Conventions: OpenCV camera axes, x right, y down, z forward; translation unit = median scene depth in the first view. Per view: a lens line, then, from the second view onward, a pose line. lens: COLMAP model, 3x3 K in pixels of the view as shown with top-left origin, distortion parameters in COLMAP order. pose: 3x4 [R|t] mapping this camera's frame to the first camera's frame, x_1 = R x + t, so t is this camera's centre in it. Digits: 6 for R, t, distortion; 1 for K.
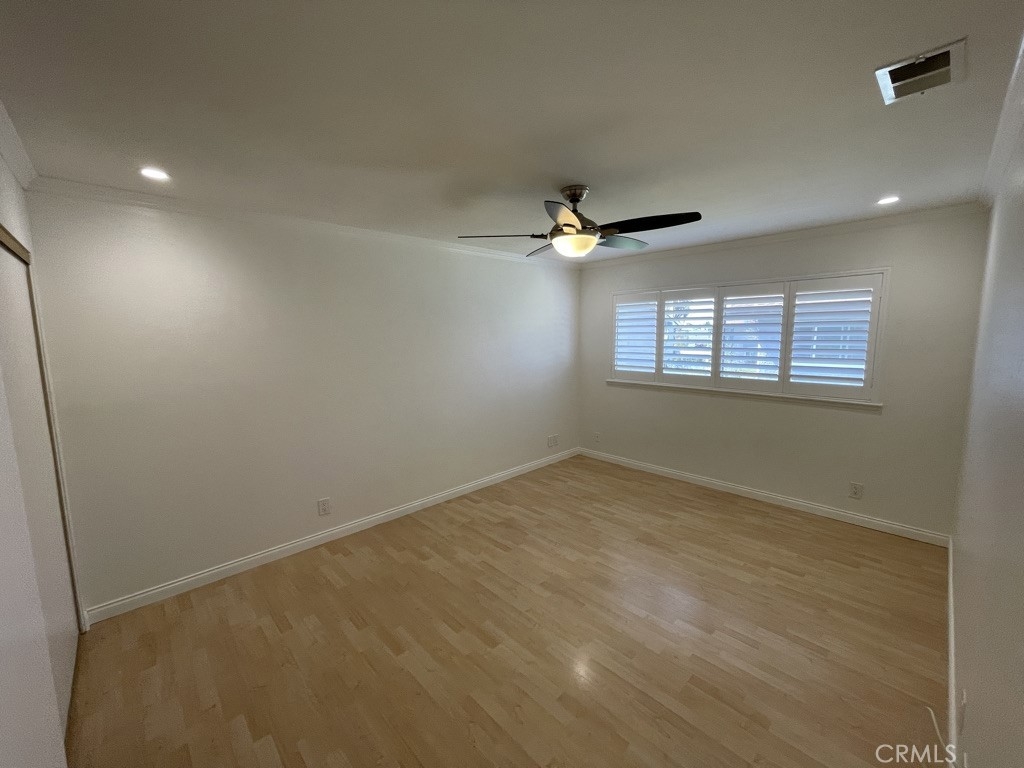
lens RADIAL K [[411.5, 0, 506.4], [0, 411.5, 384.7], [0, 0, 1]] dist [-0.002770, 0.000295]
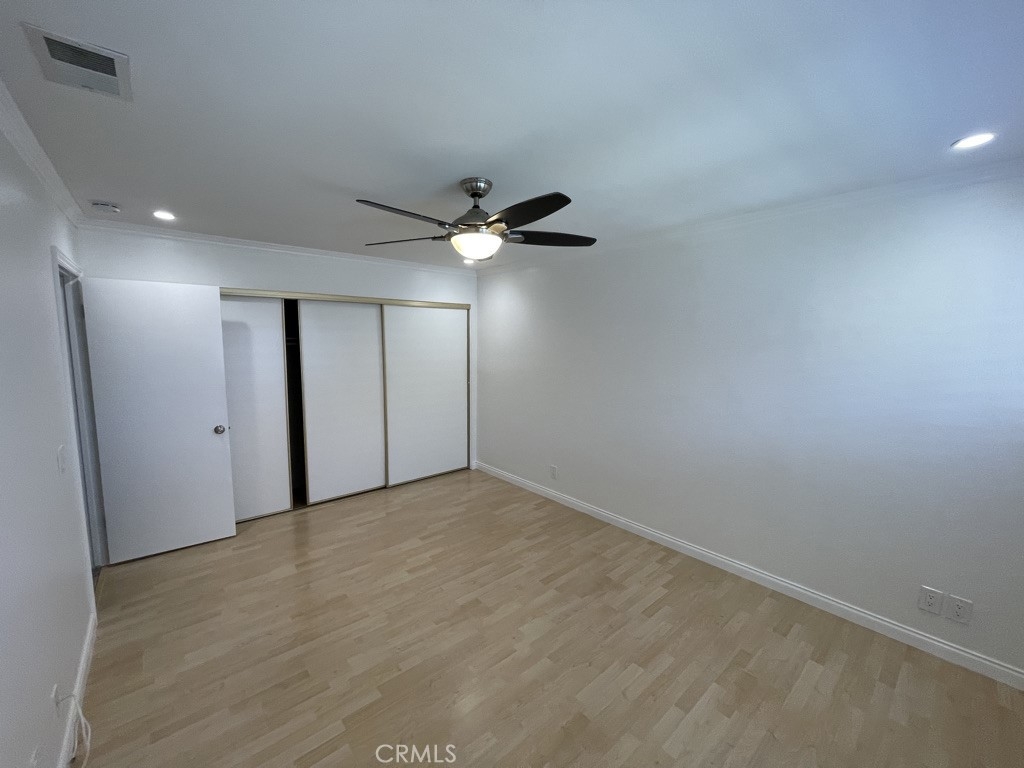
lens RADIAL K [[411.5, 0, 506.4], [0, 411.5, 384.7], [0, 0, 1]] dist [-0.002770, 0.000295]
pose [[-0.044071, 0.128431, -0.990739, 0.752511], [-0.131388, 0.982343, 0.133187, -0.118348], [0.990351, 0.136041, -0.026419, 0.784140]]
